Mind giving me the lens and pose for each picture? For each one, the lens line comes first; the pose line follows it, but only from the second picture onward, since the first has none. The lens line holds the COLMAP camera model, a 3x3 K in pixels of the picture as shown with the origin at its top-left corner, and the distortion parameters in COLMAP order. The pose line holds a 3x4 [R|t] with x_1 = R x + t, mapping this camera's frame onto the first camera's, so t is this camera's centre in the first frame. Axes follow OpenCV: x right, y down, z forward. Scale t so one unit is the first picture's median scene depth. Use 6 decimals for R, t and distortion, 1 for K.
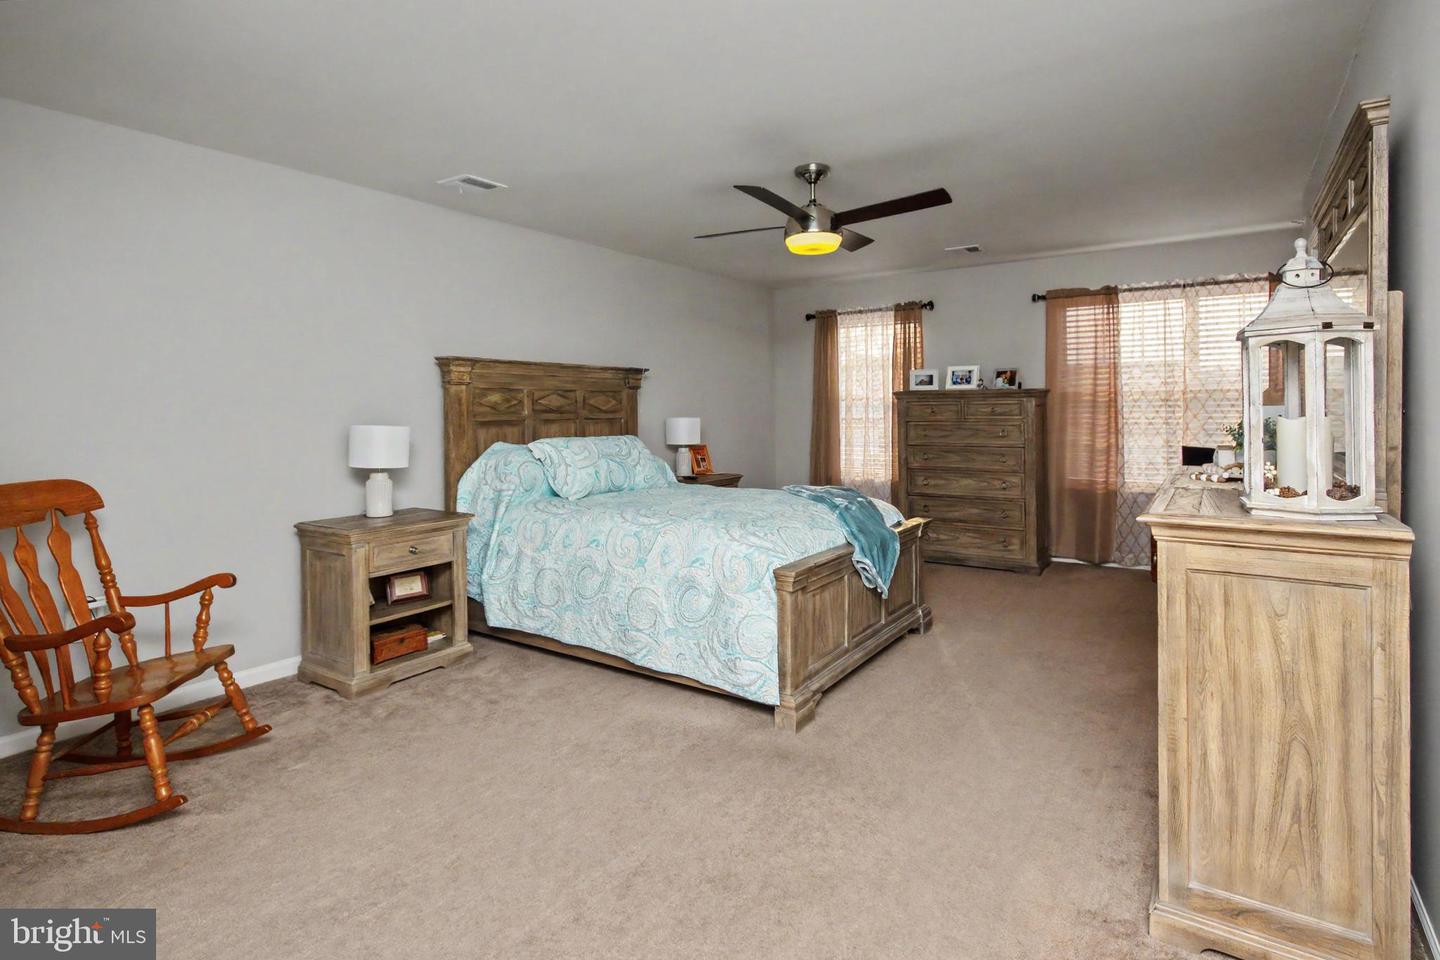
lens RADIAL K [[729.9, 0, 730.6], [0, 729.9, 421.3], [0, 0, 1]] dist [-0.002780, -0.000077]
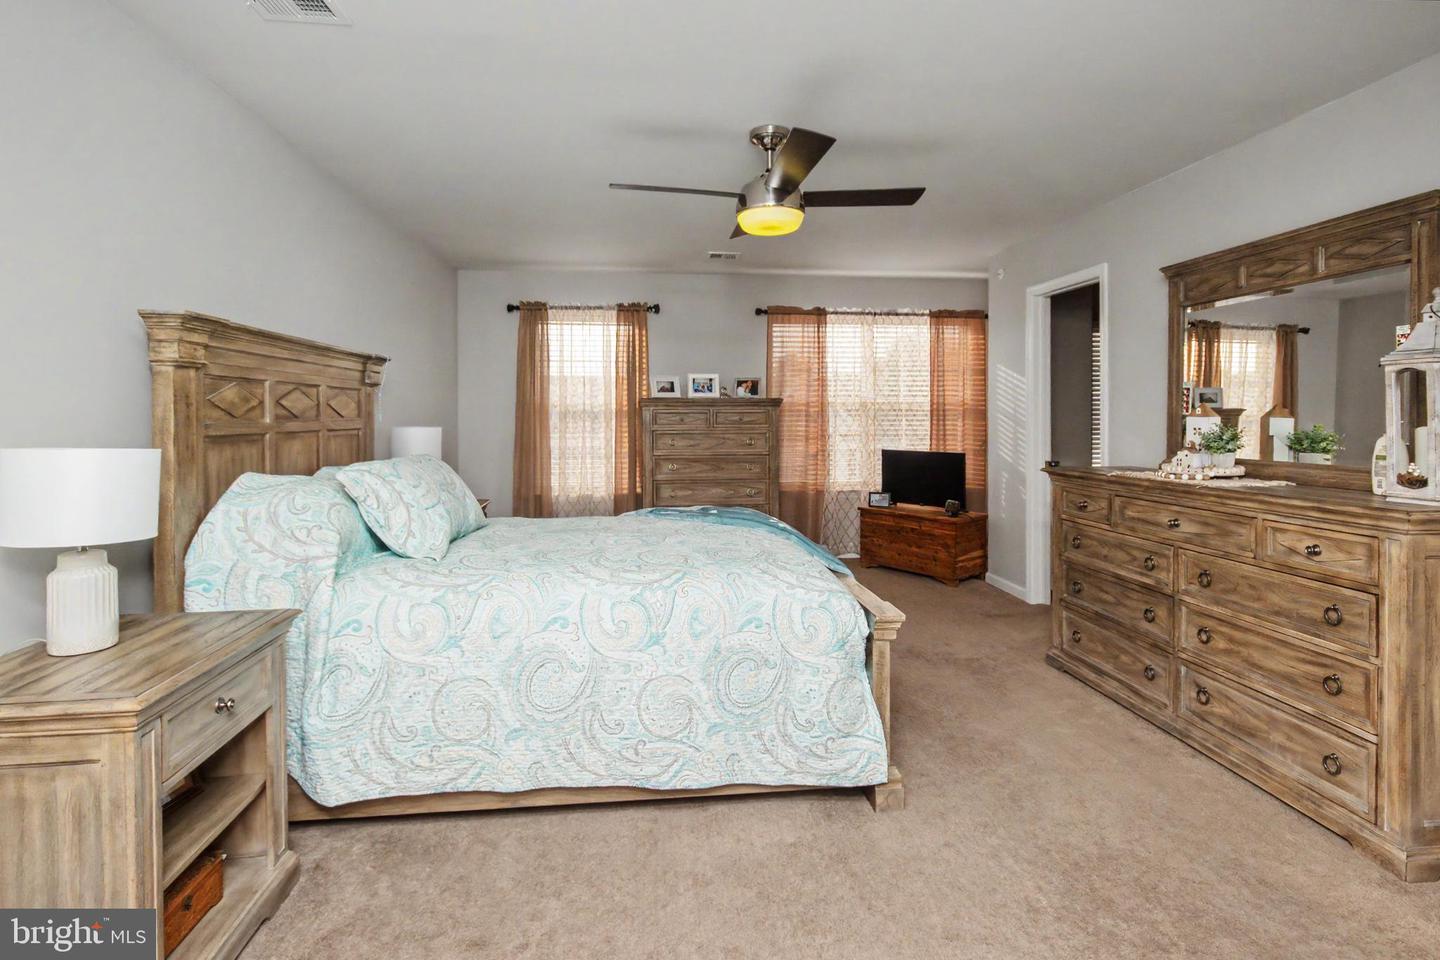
lens RADIAL K [[708.2, 0, 713.0], [0, 708.2, 438.2], [0, 0, 1]] dist [-0.003406, -0.000352]
pose [[0.765740, -0.014217, 0.642994, -0.326487], [0.005651, 0.999866, 0.015378, -0.003730], [-0.643126, -0.008142, 0.765717, 0.294160]]
